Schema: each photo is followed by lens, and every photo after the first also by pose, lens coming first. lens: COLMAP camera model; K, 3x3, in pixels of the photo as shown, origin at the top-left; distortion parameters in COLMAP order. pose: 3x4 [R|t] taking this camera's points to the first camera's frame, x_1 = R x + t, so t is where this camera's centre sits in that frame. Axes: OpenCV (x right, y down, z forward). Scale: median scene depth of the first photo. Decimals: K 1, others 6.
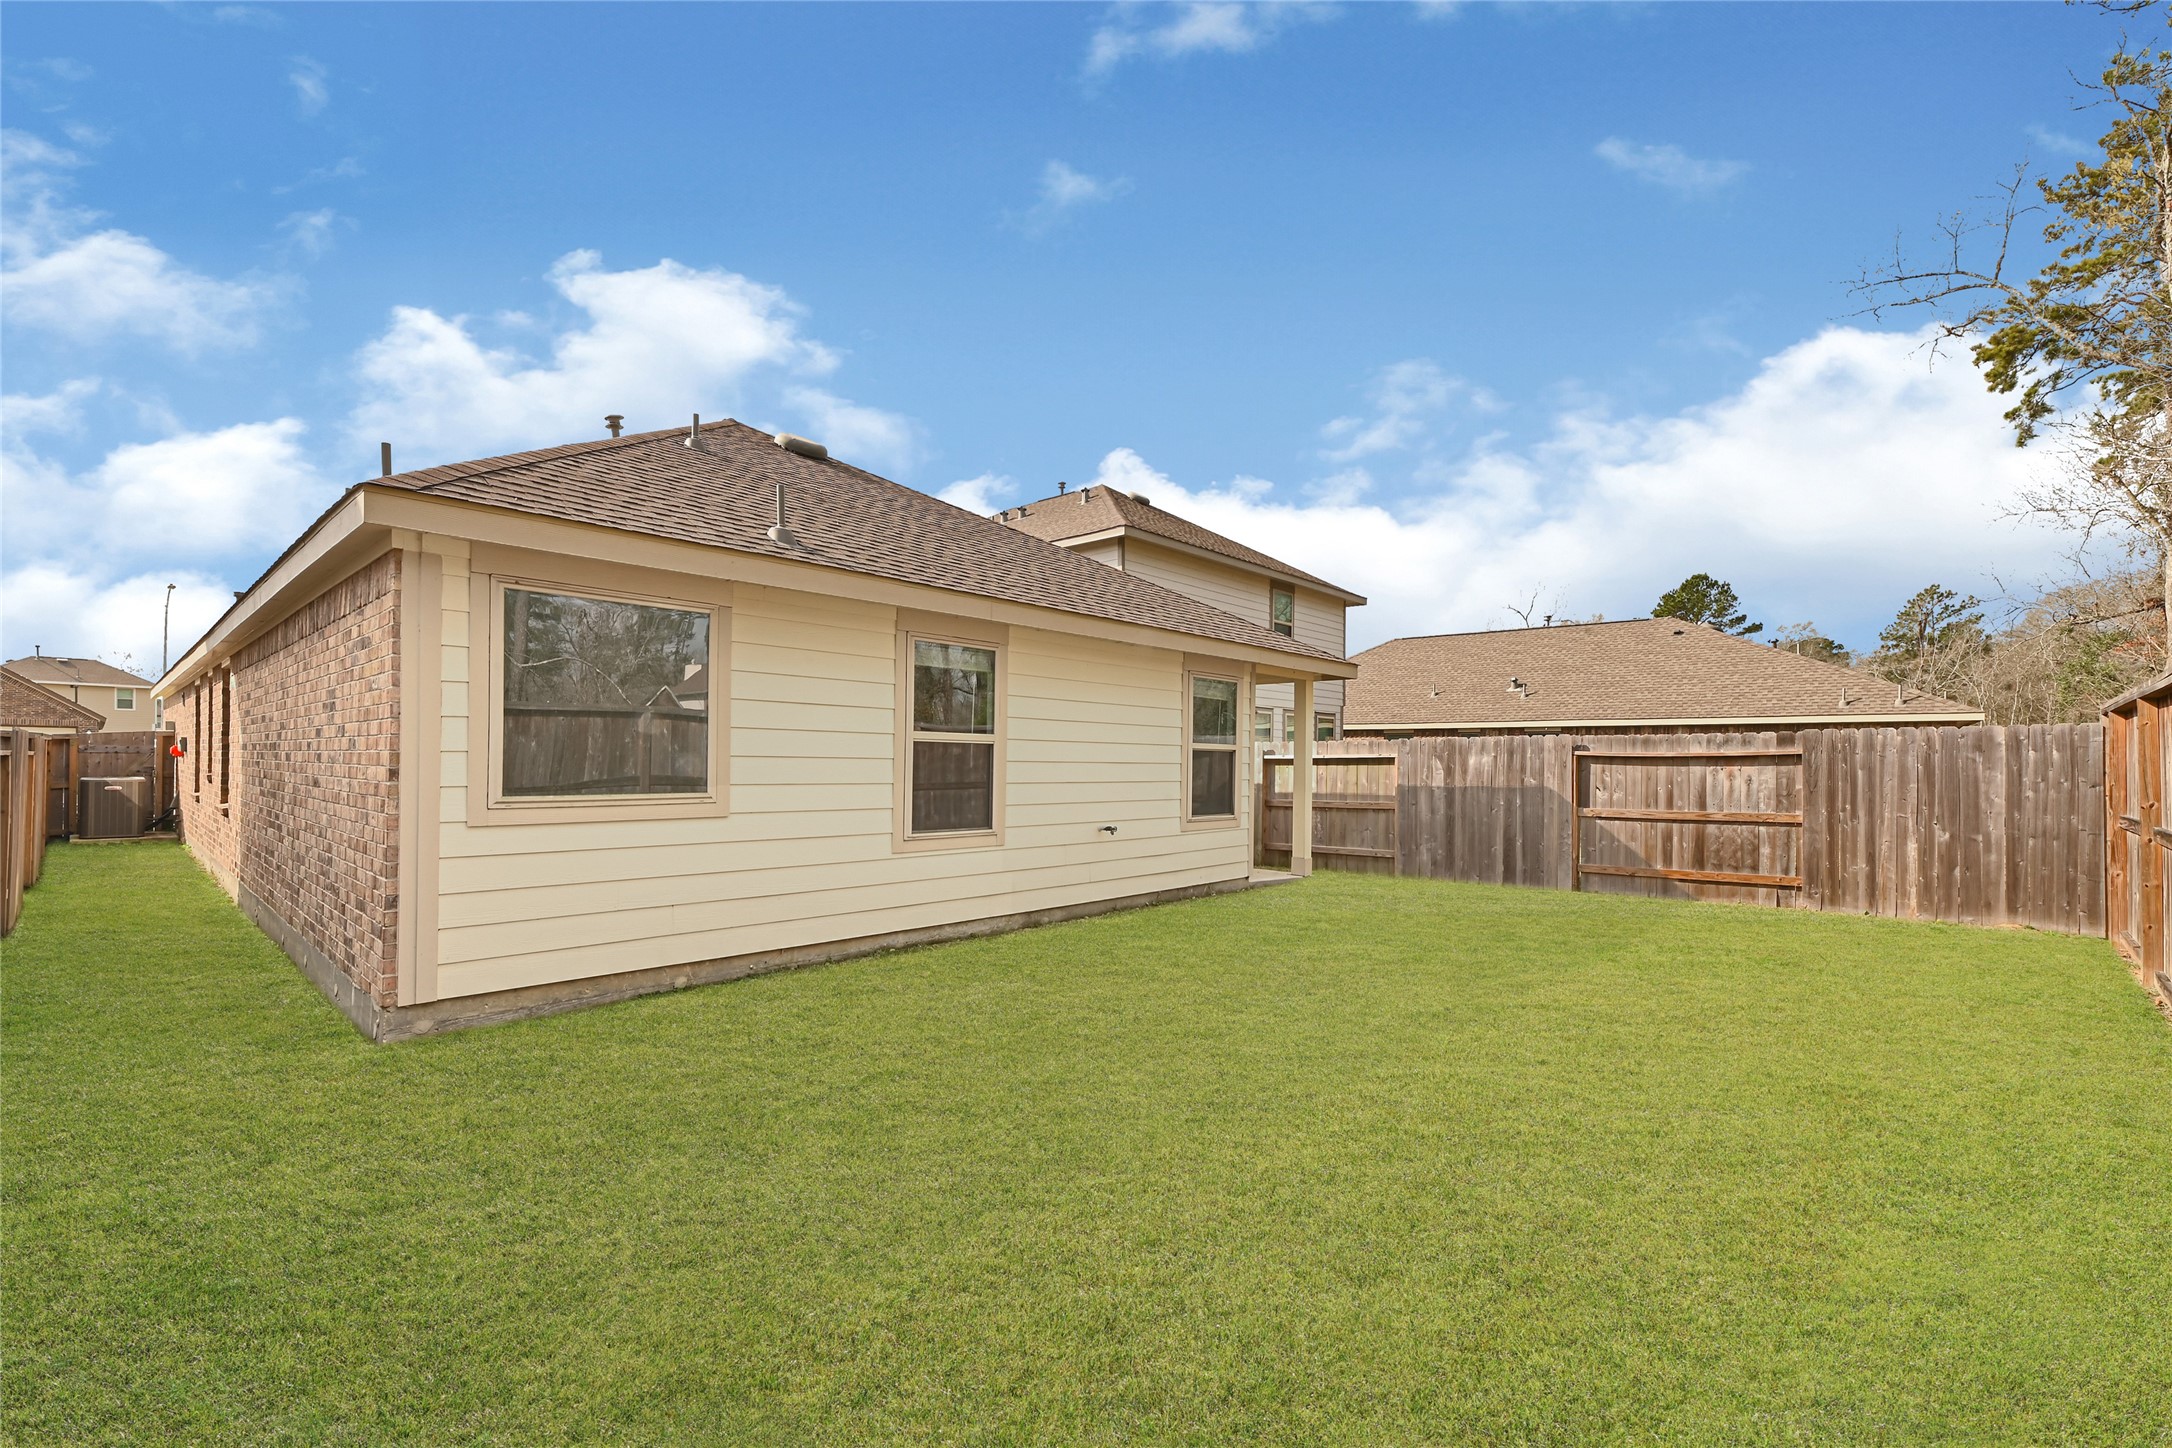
lens RADIAL K [[904.5, 0, 1101.3], [0, 904.5, 734.3], [0, 0, 1]] dist [-0.007481, 0.001683]
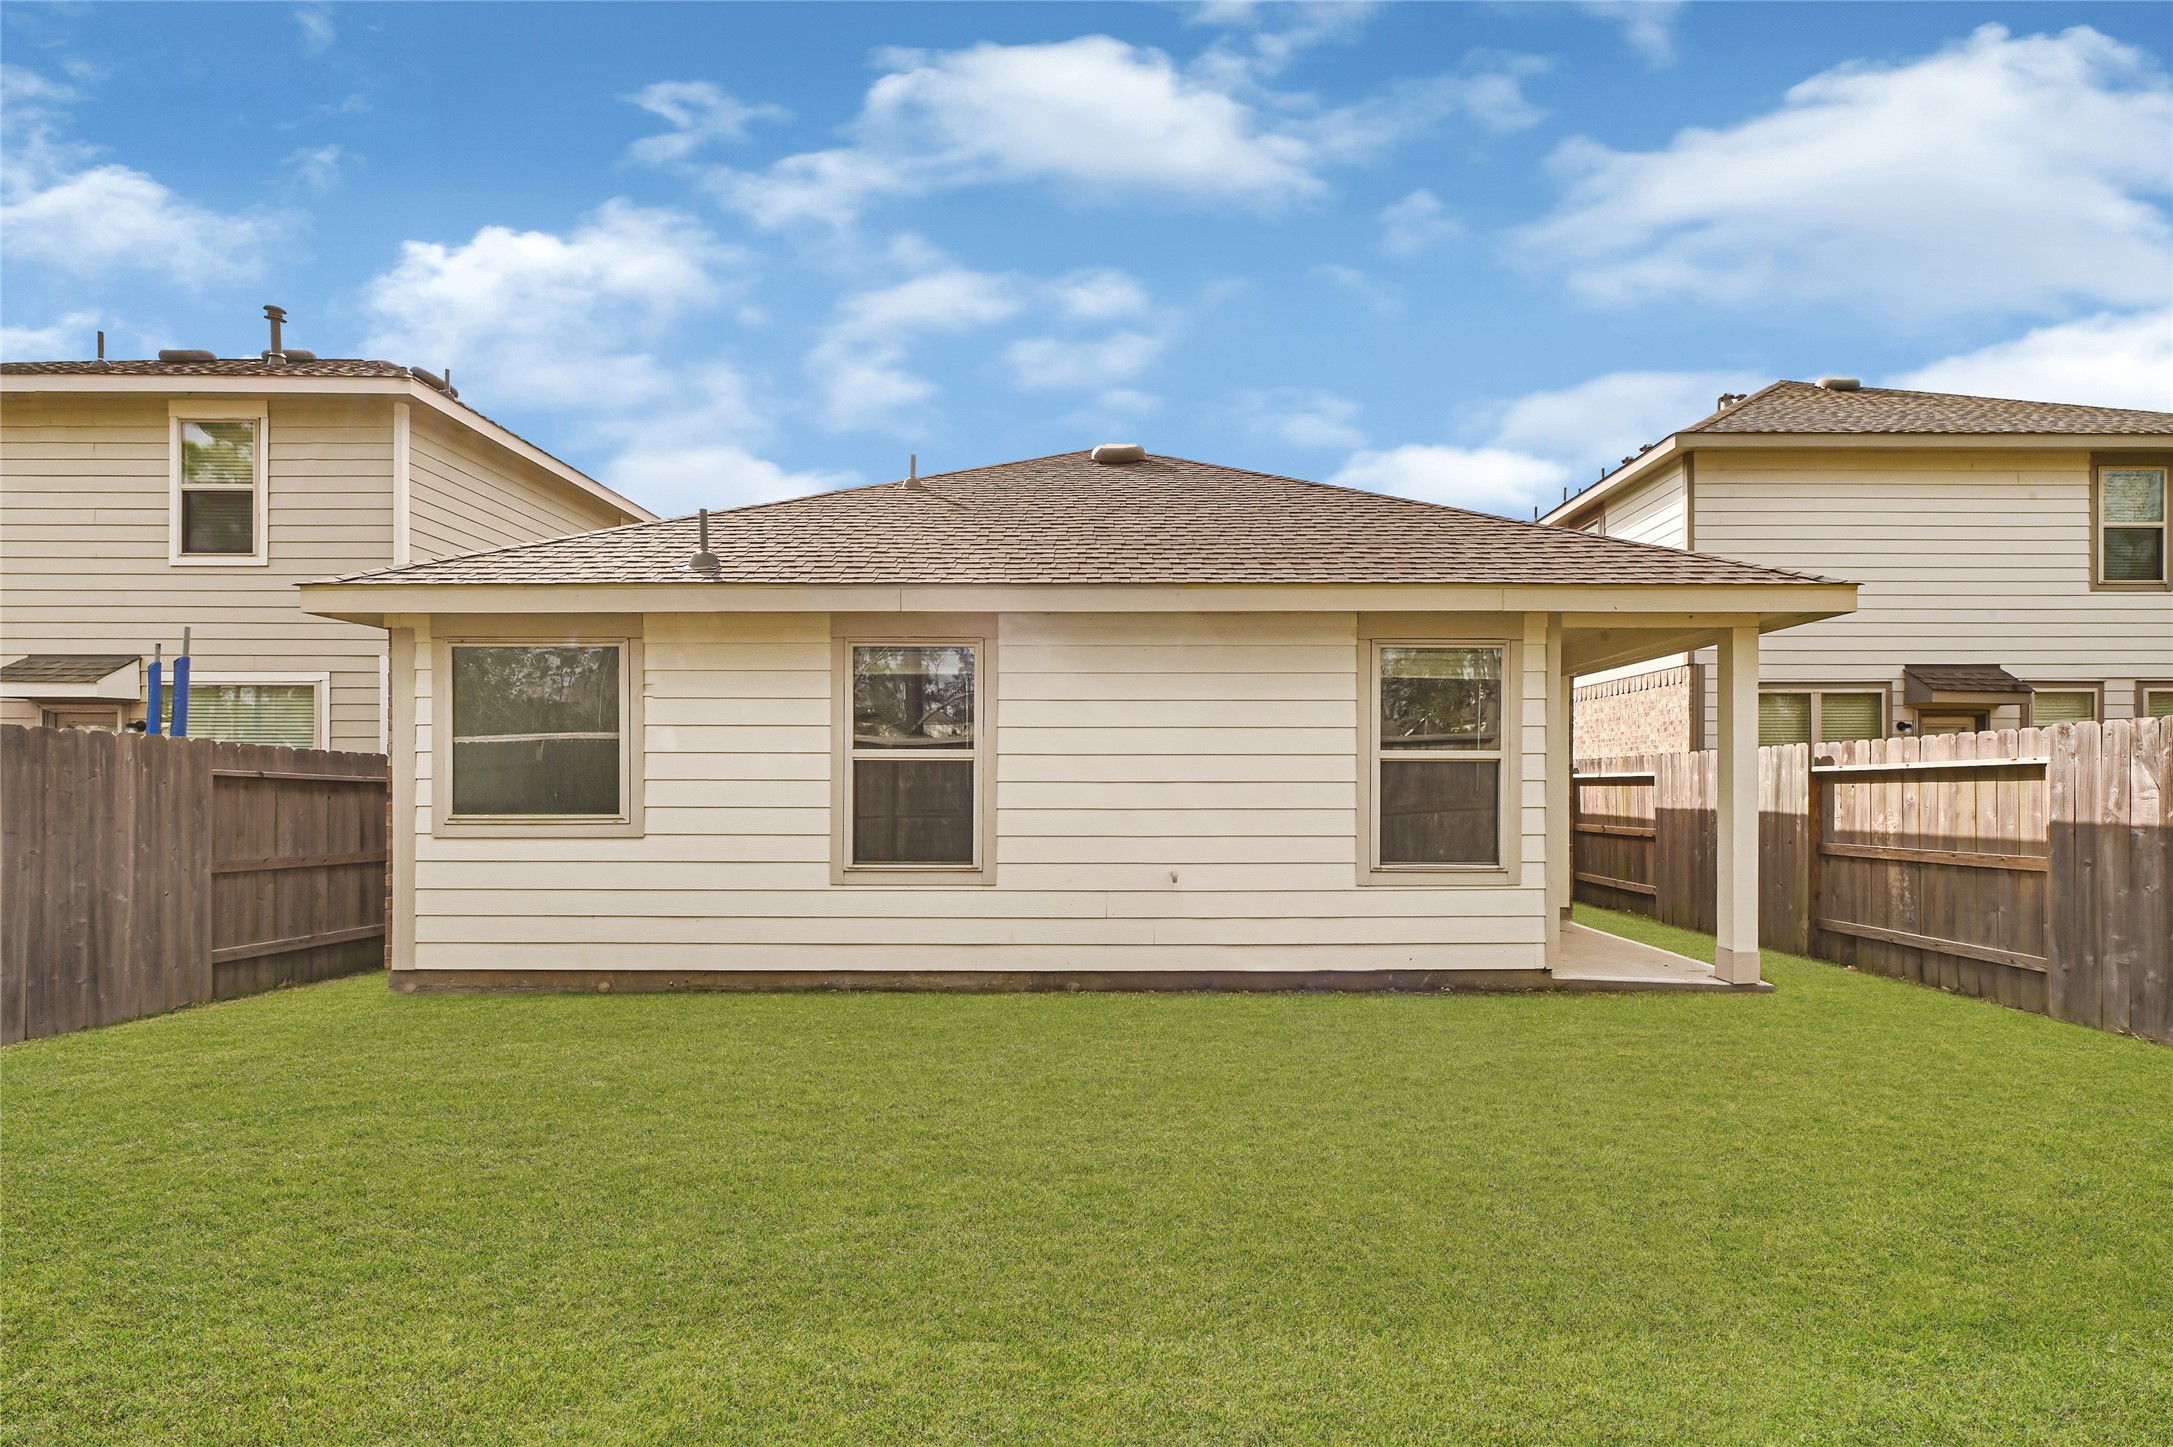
lens RADIAL K [[905.0, 0, 1110.7], [0, 905.0, 774.6], [0, 0, 1]] dist [-0.007481, 0.001683]
pose [[0.678050, -0.018531, -0.734782, 0.420381], [0.030859, 0.999518, 0.003269, 0.018248], [0.734367, -0.024892, 0.678296, 0.396474]]
